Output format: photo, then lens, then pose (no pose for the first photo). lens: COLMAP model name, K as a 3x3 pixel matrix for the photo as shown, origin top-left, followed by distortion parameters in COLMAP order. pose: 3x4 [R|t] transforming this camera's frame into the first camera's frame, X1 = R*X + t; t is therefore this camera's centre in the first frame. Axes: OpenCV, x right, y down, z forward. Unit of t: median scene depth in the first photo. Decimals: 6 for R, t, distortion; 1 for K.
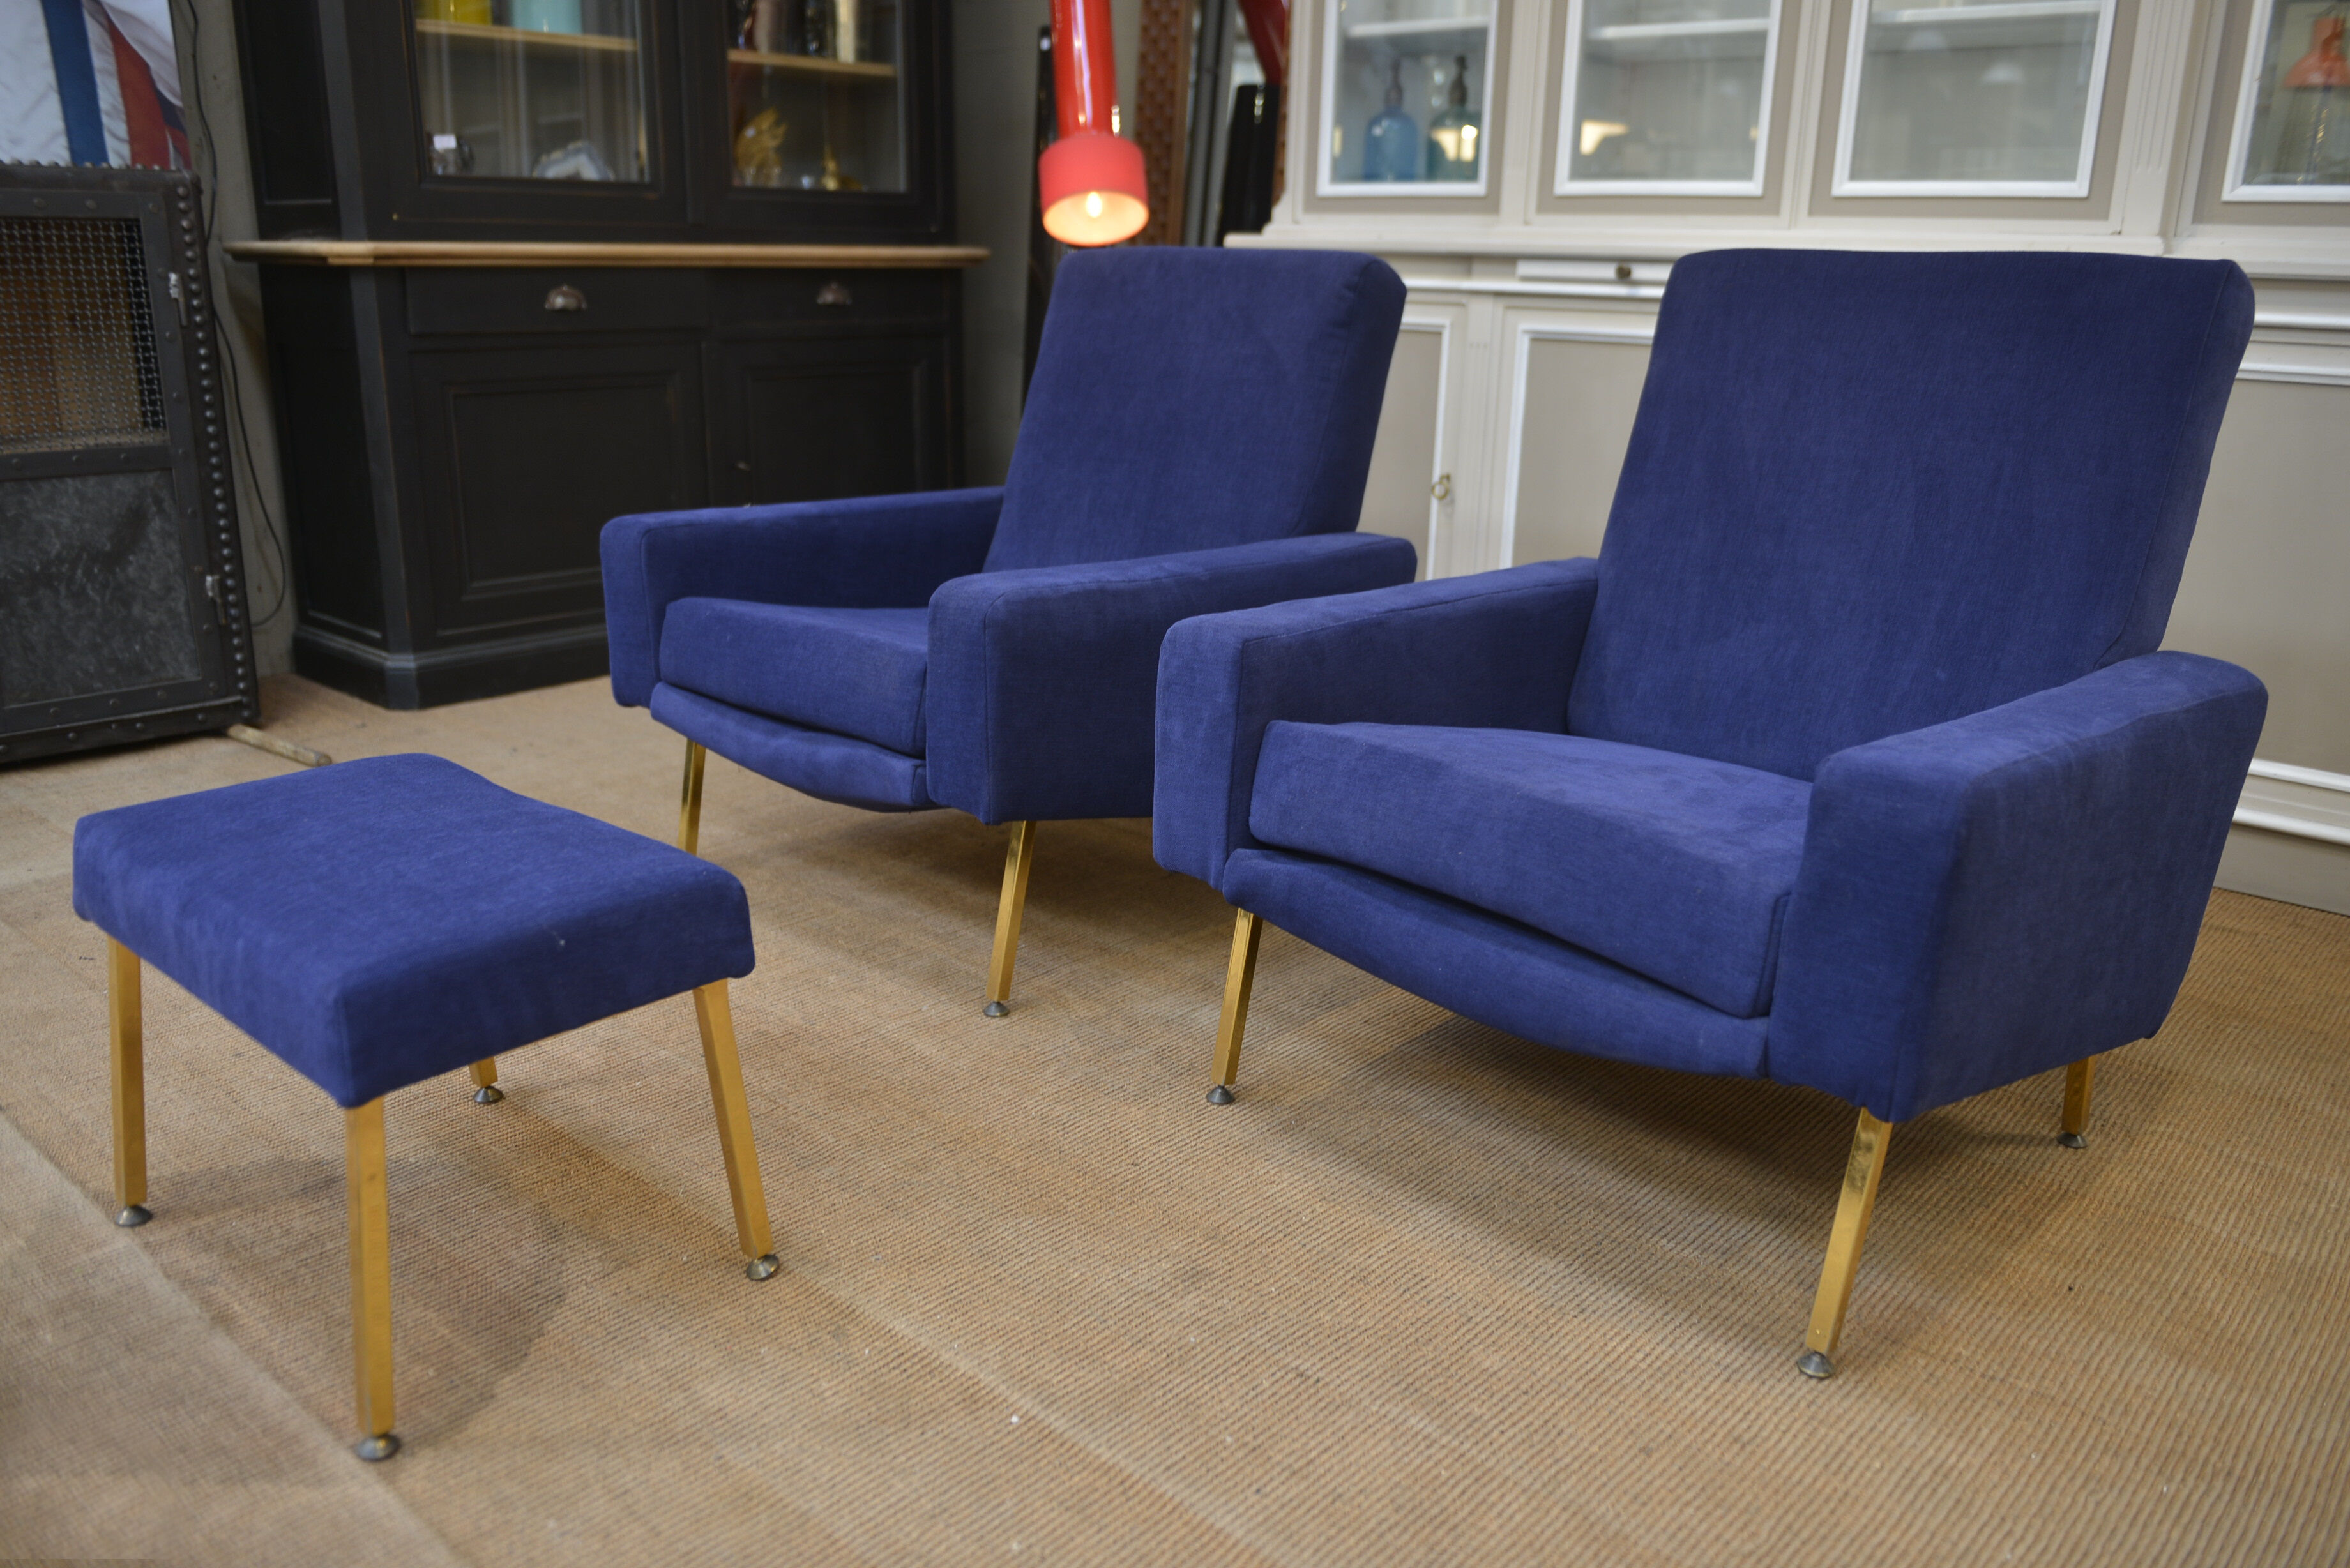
lens RADIAL K [[1815.0, 0, 1176.1], [0, 1815.0, 777.5], [0, 0, 1]] dist [-0.021362, -0.005549]
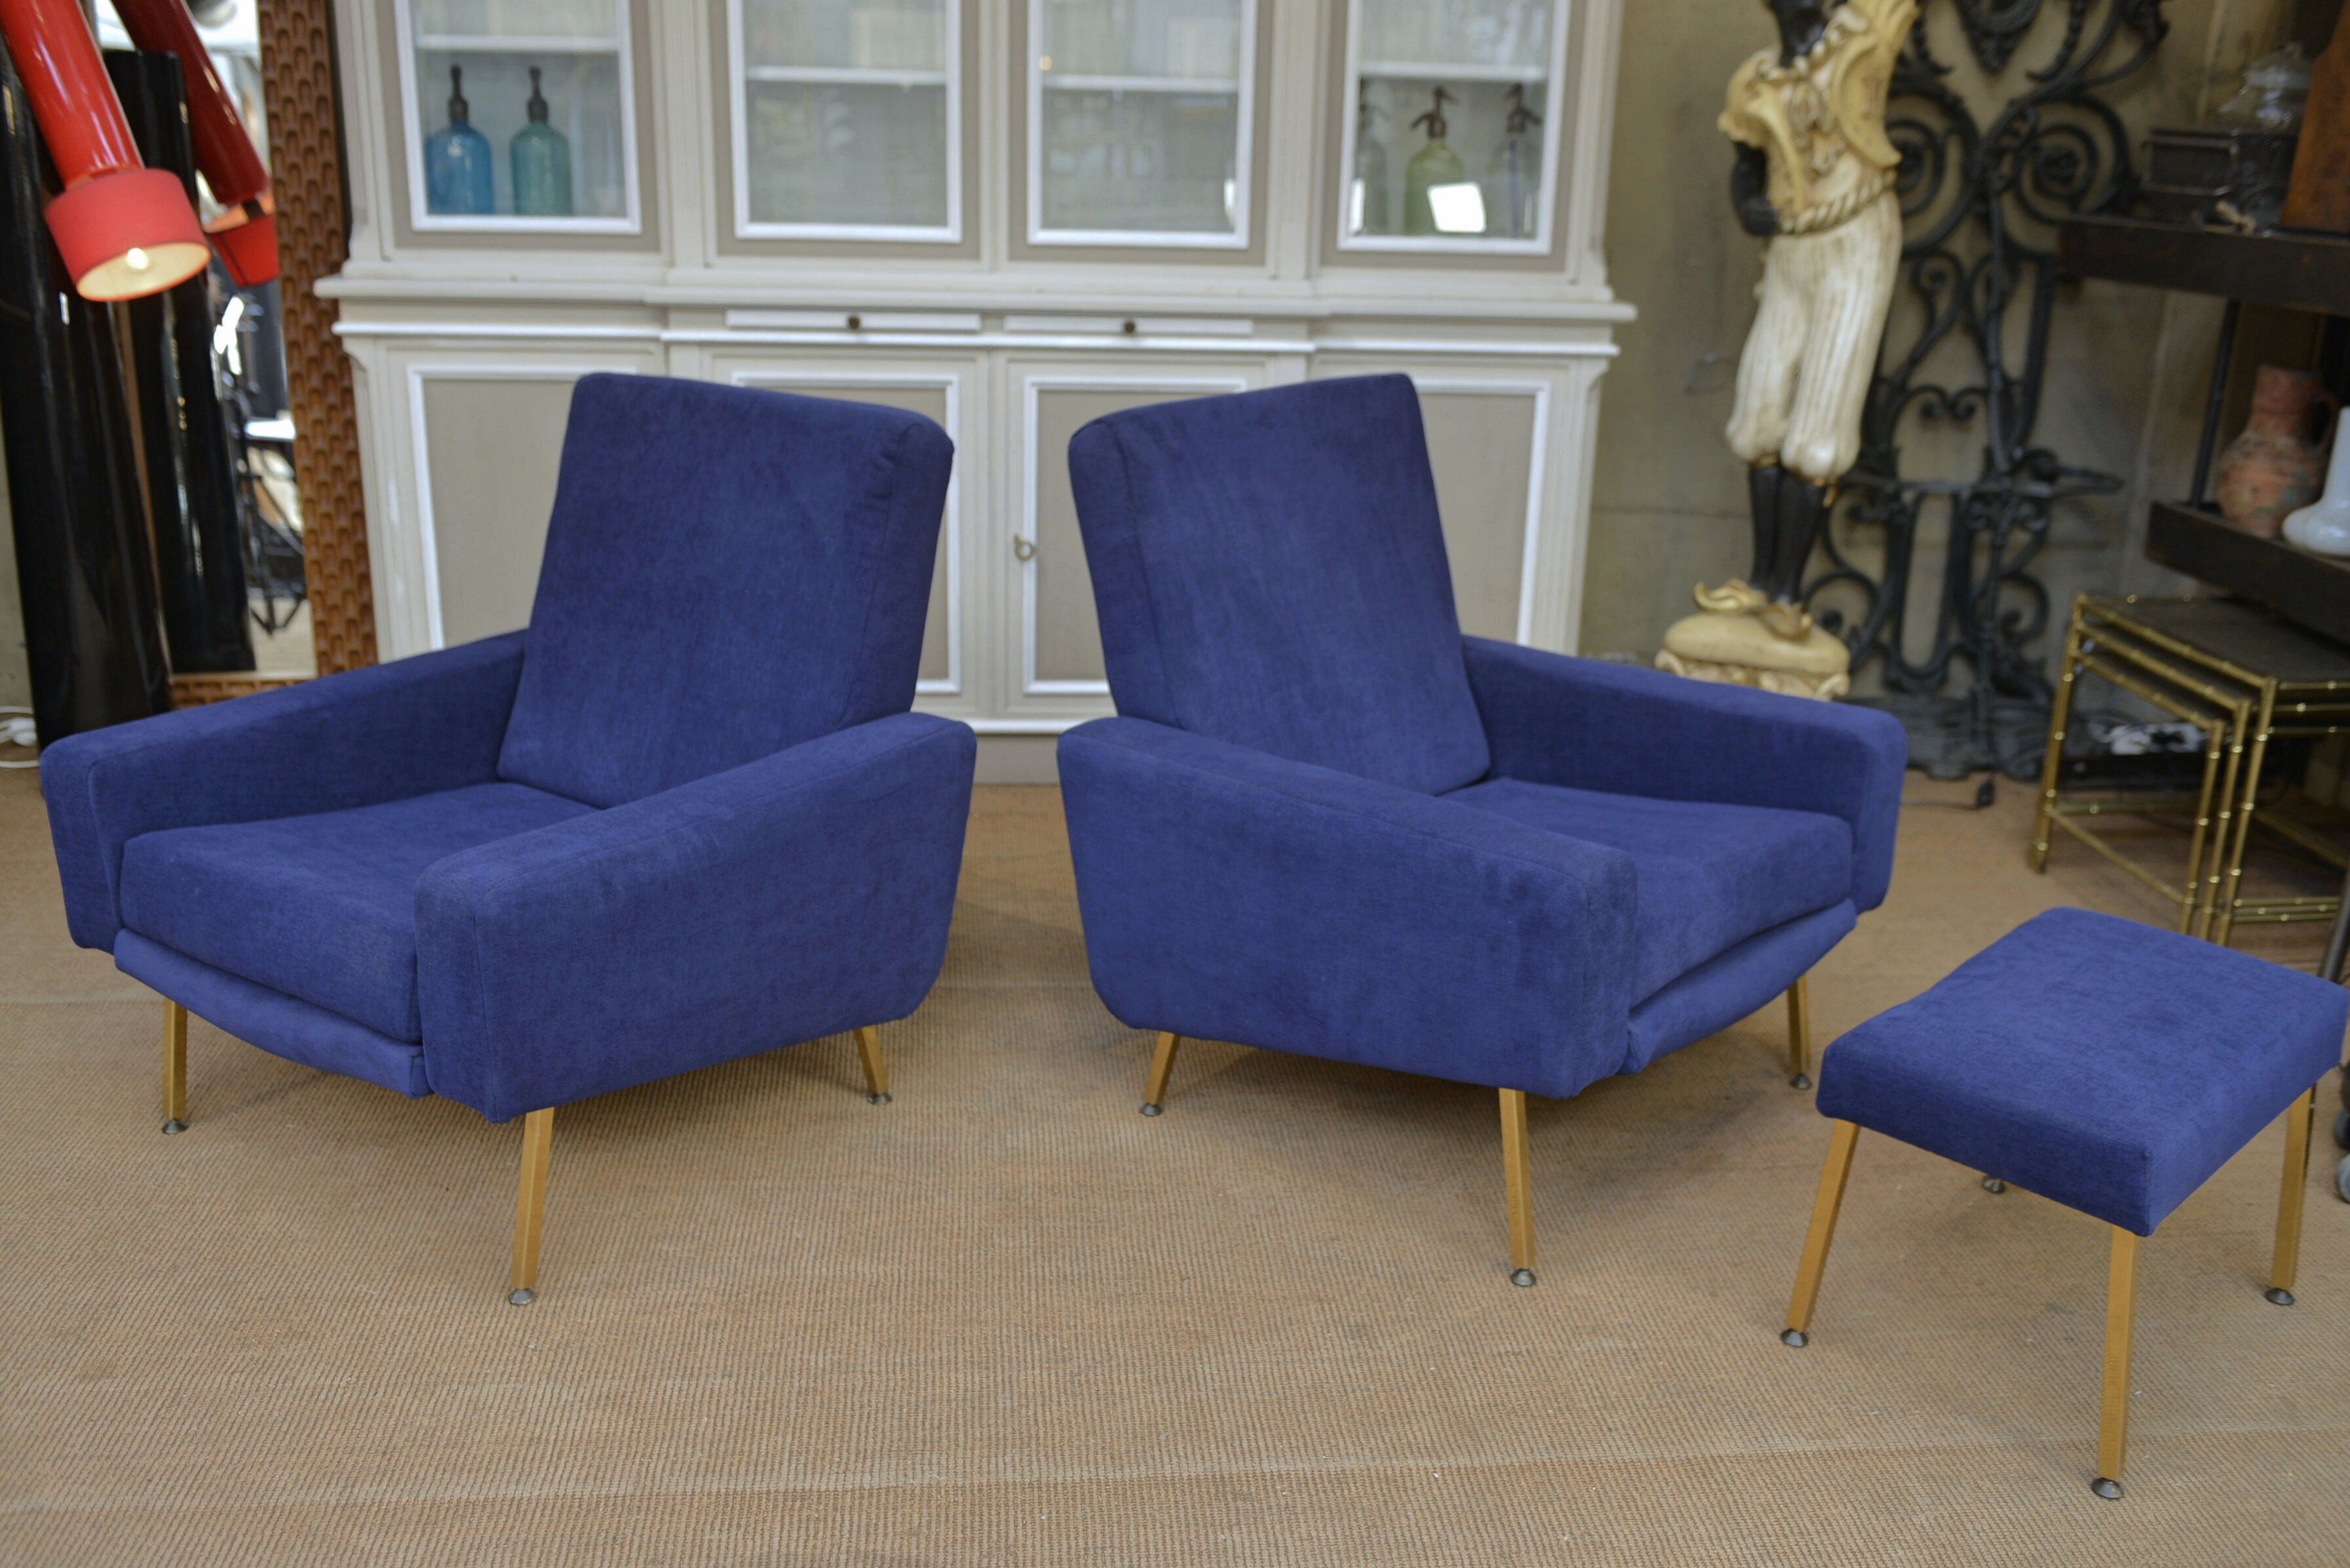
lens RADIAL K [[2117.6, 0, 1177.1], [0, 2117.6, 785.8], [0, 0, 1]] dist [-0.020599, -0.009355]
pose [[0.689628, -0.239456, 0.683428, -0.647613], [0.190562, 0.970493, 0.147746, -0.213790], [-0.698641, 0.028346, 0.714911, 0.034996]]
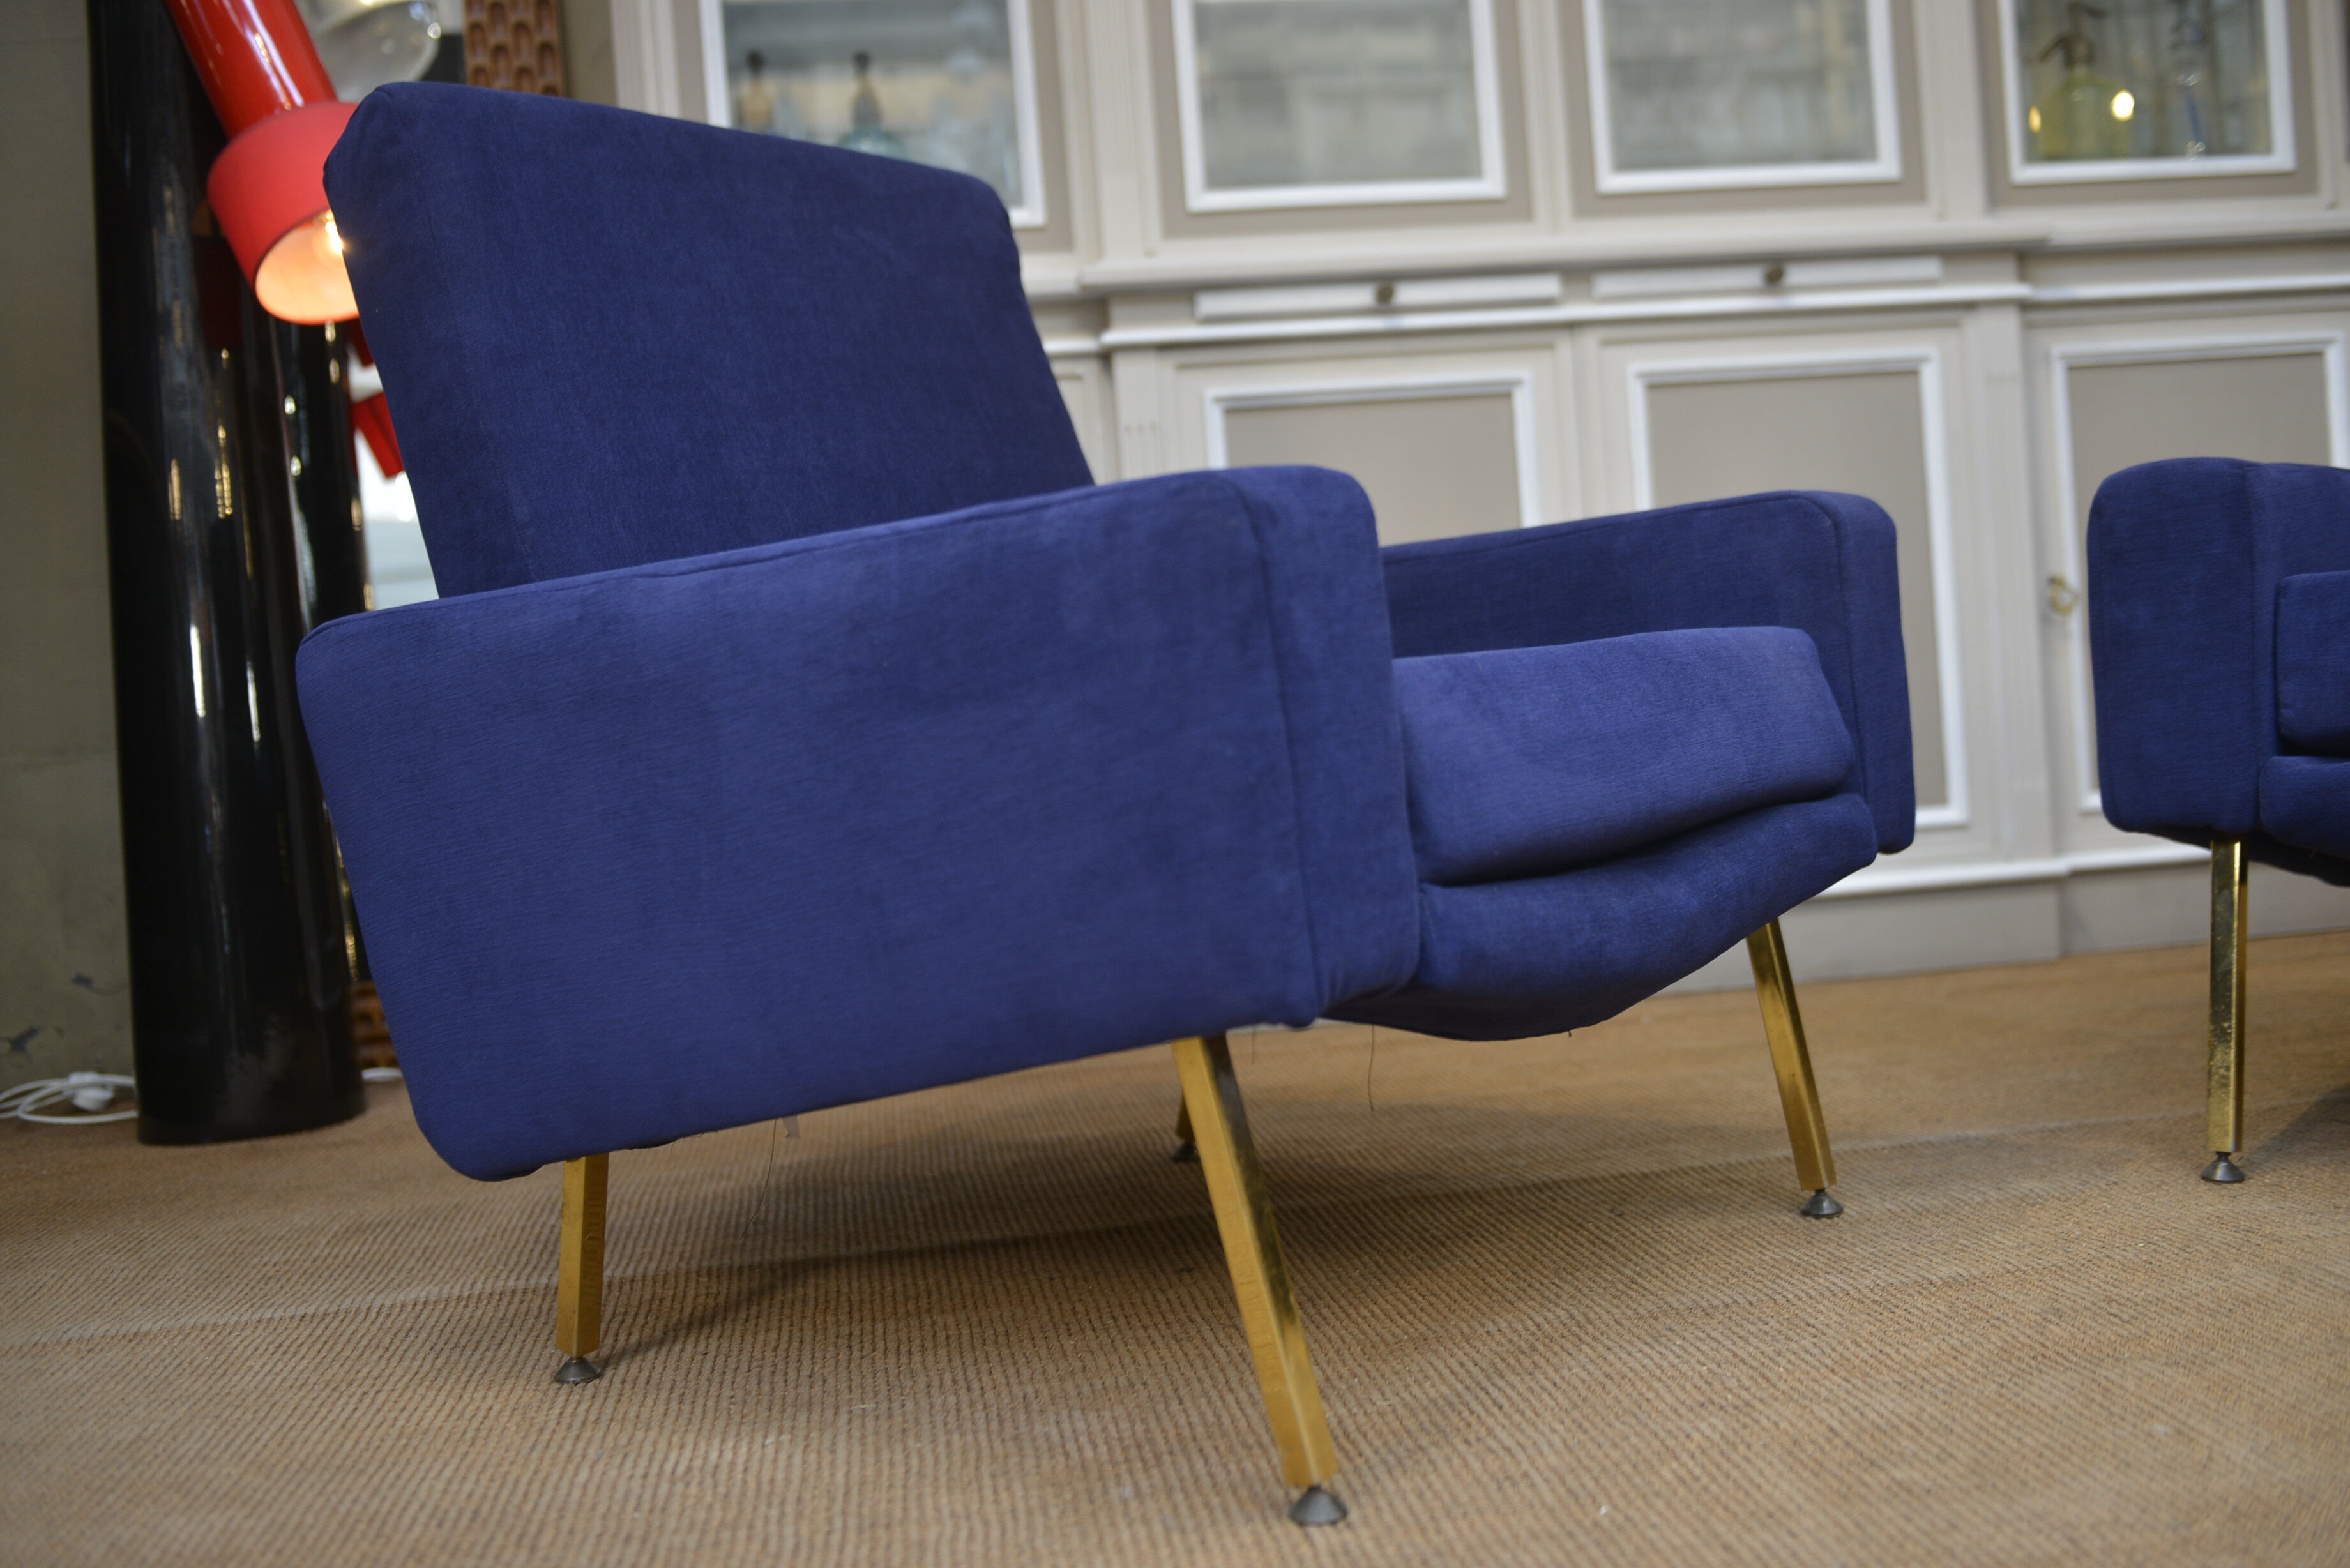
lens RADIAL K [[2318.3, 0, 1176.2], [0, 2318.3, 769.0], [0, 0, 1]] dist [-0.022393, -0.005009]
pose [[0.661015, -0.096311, 0.744166, -0.616288], [0.292052, 0.946552, -0.136914, -0.012462], [-0.691206, 0.307837, 0.653812, 0.683435]]
